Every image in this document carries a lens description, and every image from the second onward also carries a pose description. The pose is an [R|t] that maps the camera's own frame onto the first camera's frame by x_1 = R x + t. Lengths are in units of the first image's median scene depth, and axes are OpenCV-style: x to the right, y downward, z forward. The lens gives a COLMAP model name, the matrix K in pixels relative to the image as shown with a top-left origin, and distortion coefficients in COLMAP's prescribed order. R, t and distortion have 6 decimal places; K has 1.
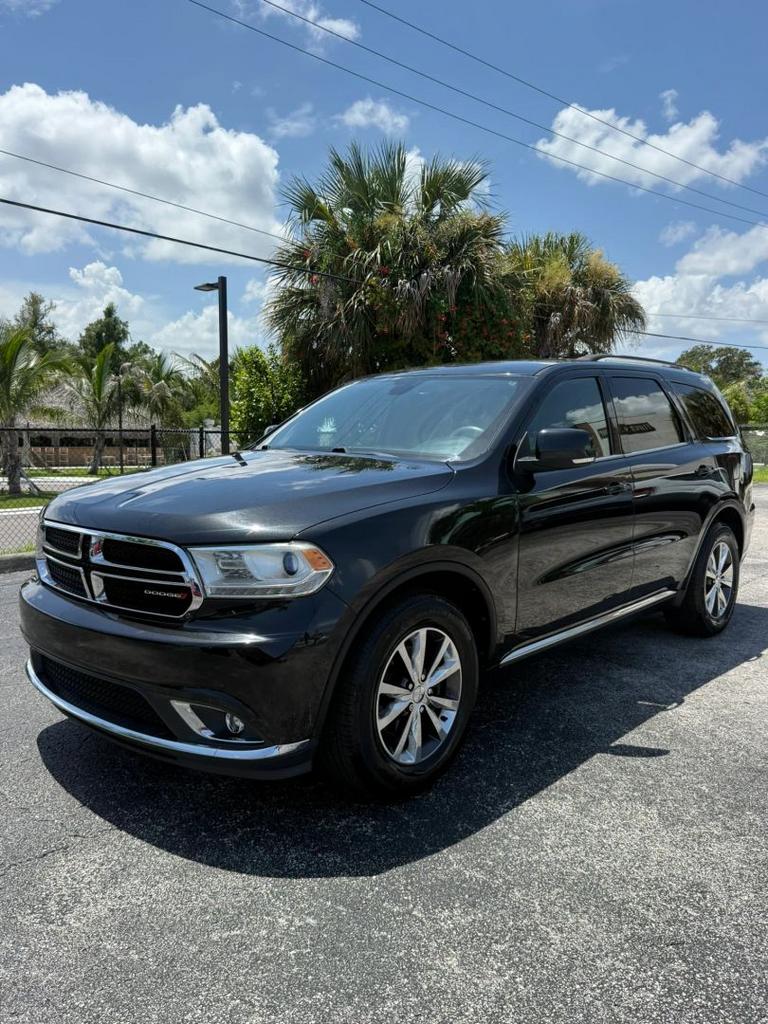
lens RADIAL K [[830.8, 0, 358.0], [0, 830.8, 502.6], [0, 0, 1]] dist [0.028538, -0.032563]
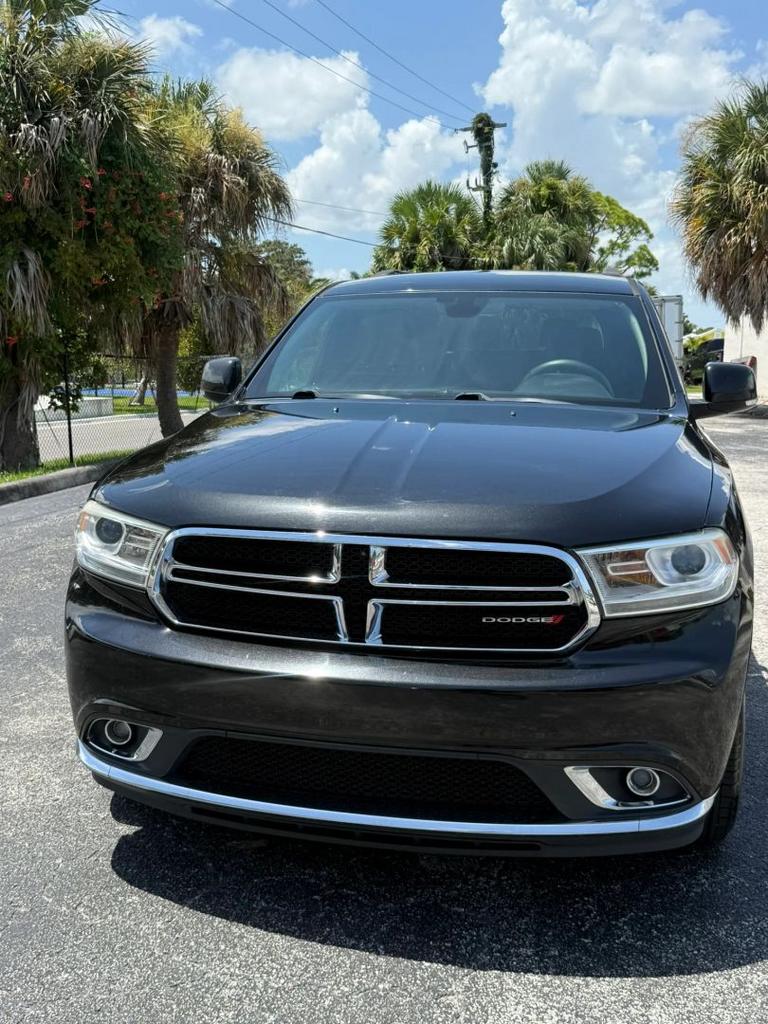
lens RADIAL K [[1105.2, 0, 381.3], [0, 1105.2, 511.8], [0, 0, 1]] dist [-0.023868, 0.000000]
pose [[0.849239, -0.072315, 0.523033, -0.189360], [0.036040, 0.996206, 0.079218, -0.012760], [-0.526777, -0.048424, 0.848623, 0.071580]]
